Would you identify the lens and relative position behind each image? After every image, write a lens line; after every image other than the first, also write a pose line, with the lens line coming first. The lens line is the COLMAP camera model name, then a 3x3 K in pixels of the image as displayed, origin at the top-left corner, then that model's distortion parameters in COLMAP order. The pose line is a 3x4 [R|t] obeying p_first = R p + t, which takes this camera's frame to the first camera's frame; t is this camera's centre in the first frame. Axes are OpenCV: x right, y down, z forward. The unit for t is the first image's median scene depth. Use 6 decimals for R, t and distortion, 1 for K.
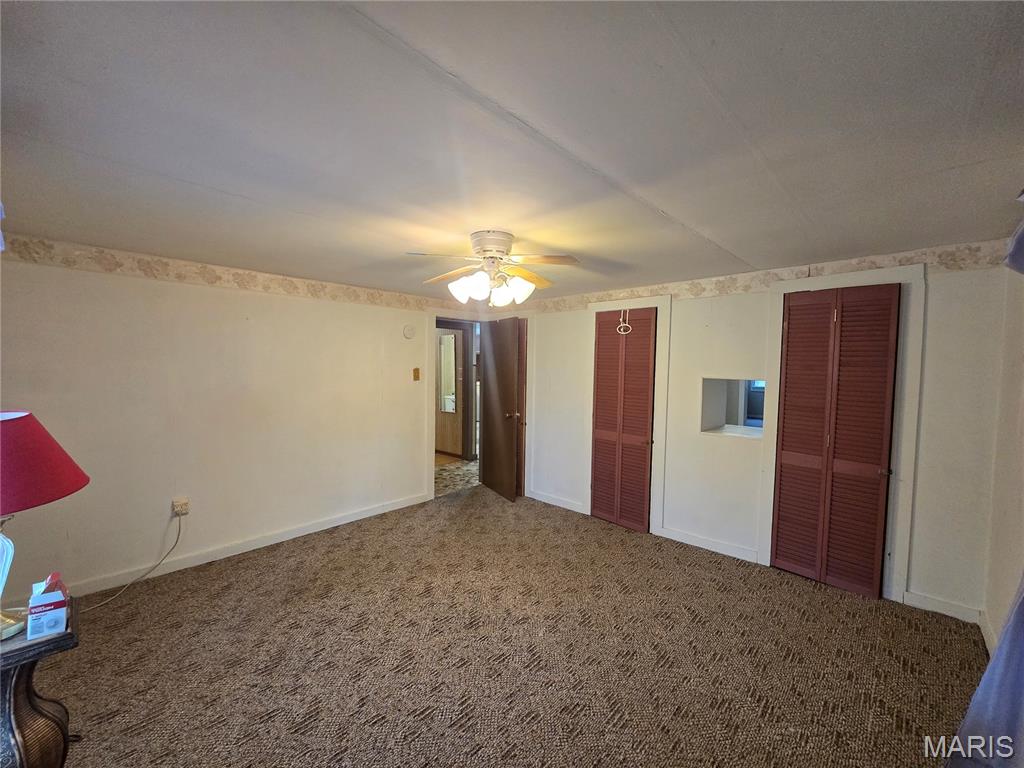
lens RADIAL K [[420.2, 0, 511.6], [0, 420.2, 383.2], [0, 0, 1]] dist [0.000214, -0.000404]
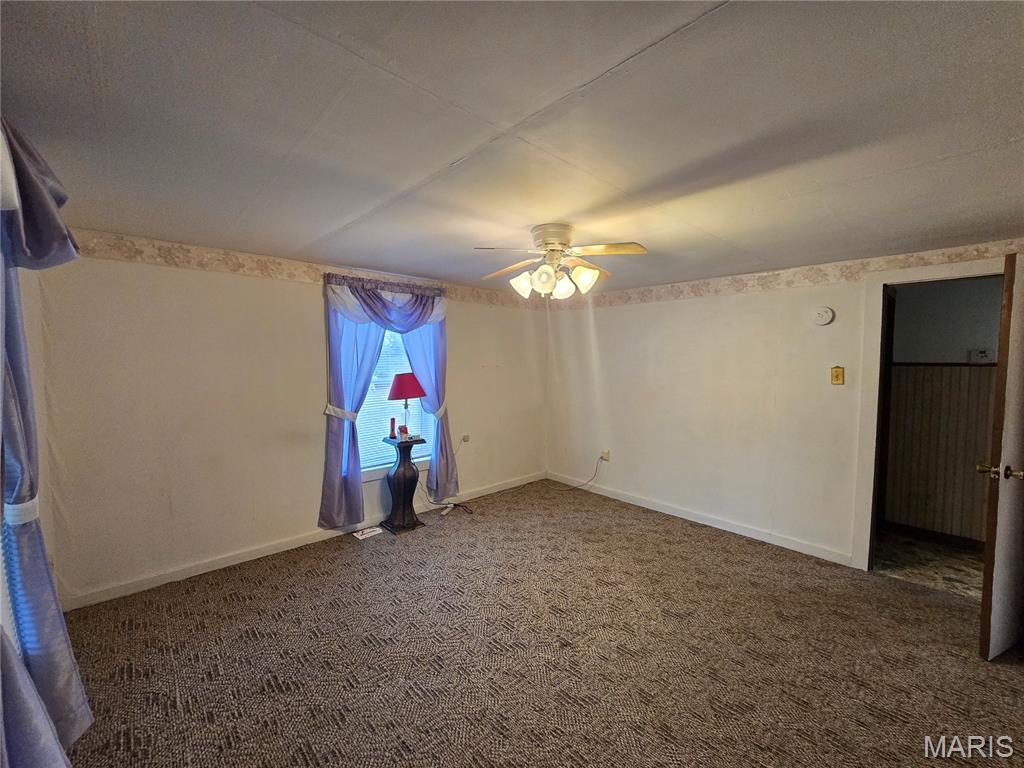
lens RADIAL K [[420.2, 0, 511.6], [0, 420.2, 383.2], [0, 0, 1]] dist [0.000214, -0.000404]
pose [[-0.068950, 0.047291, -0.996499, 0.753409], [-0.055441, 0.997151, 0.051158, -0.022160], [0.996078, 0.058774, -0.066132, 0.762469]]
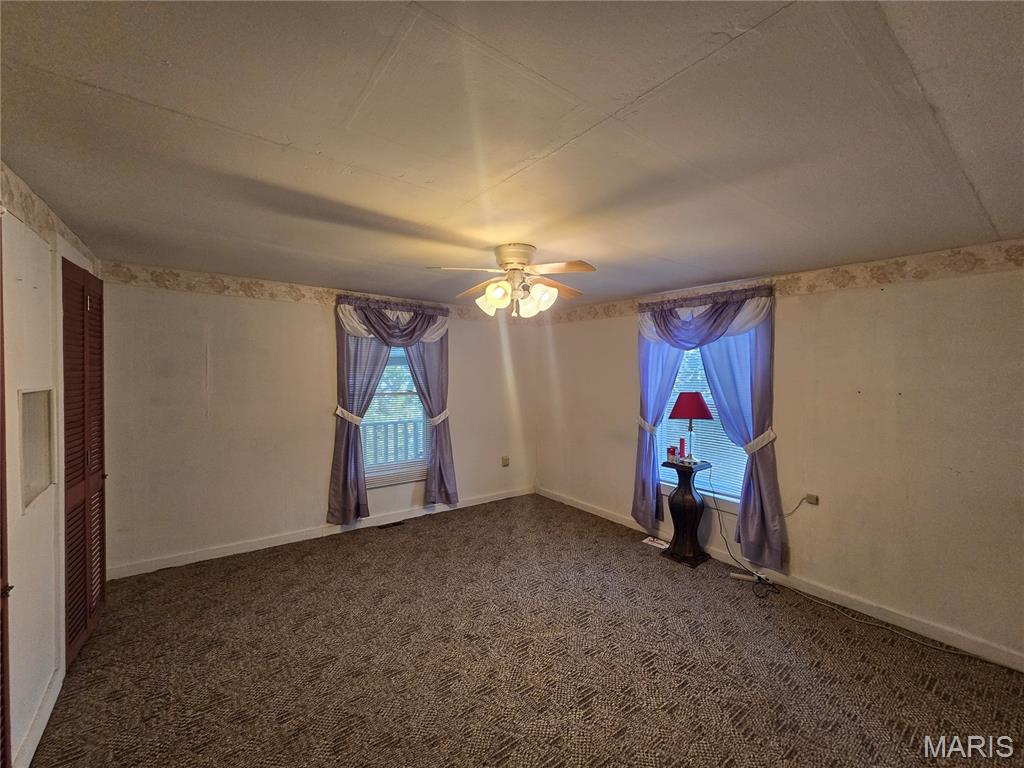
lens RADIAL K [[420.2, 0, 511.6], [0, 420.2, 383.2], [0, 0, 1]] dist [0.000214, -0.000404]
pose [[-0.984818, -0.026621, 0.171534, -0.174472], [-0.013462, 0.996907, 0.077430, -0.077682], [-0.173065, 0.073945, -0.982131, 1.574248]]
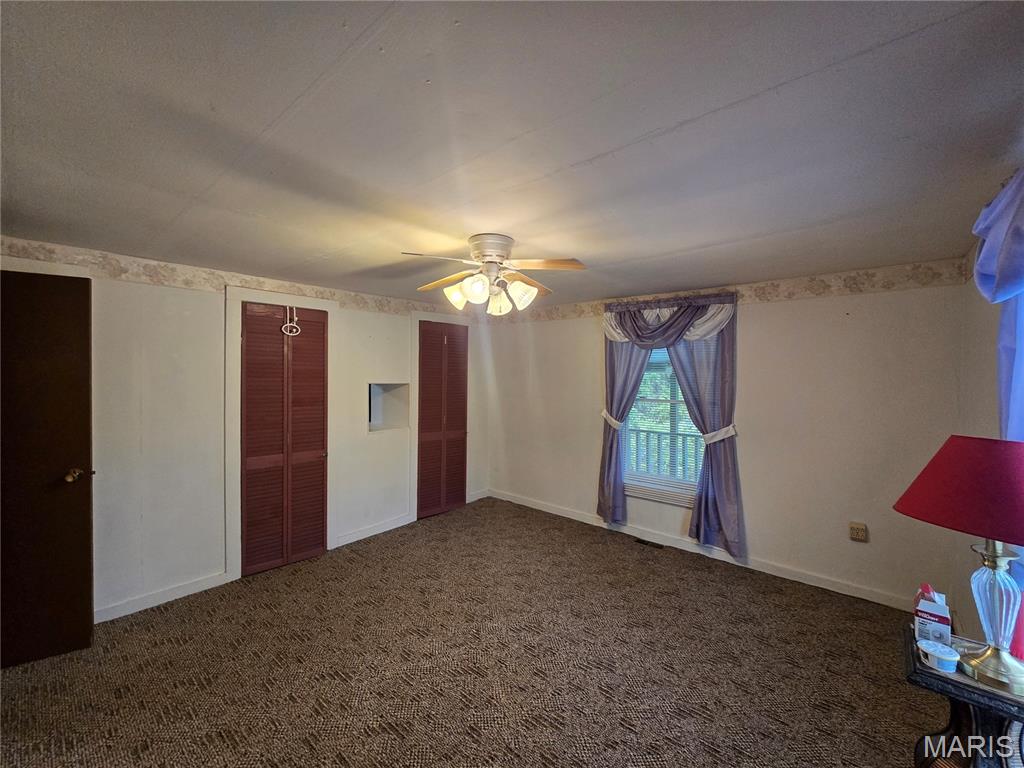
lens RADIAL K [[421.2, 0, 512.1], [0, 421.2, 385.7], [0, 0, 1]] dist [-0.000164, -0.000018]
pose [[-0.045926, -0.038172, 0.998215, -0.781730], [0.038505, 0.998459, 0.039953, -0.042615], [-0.998202, 0.040271, -0.044386, 0.778907]]
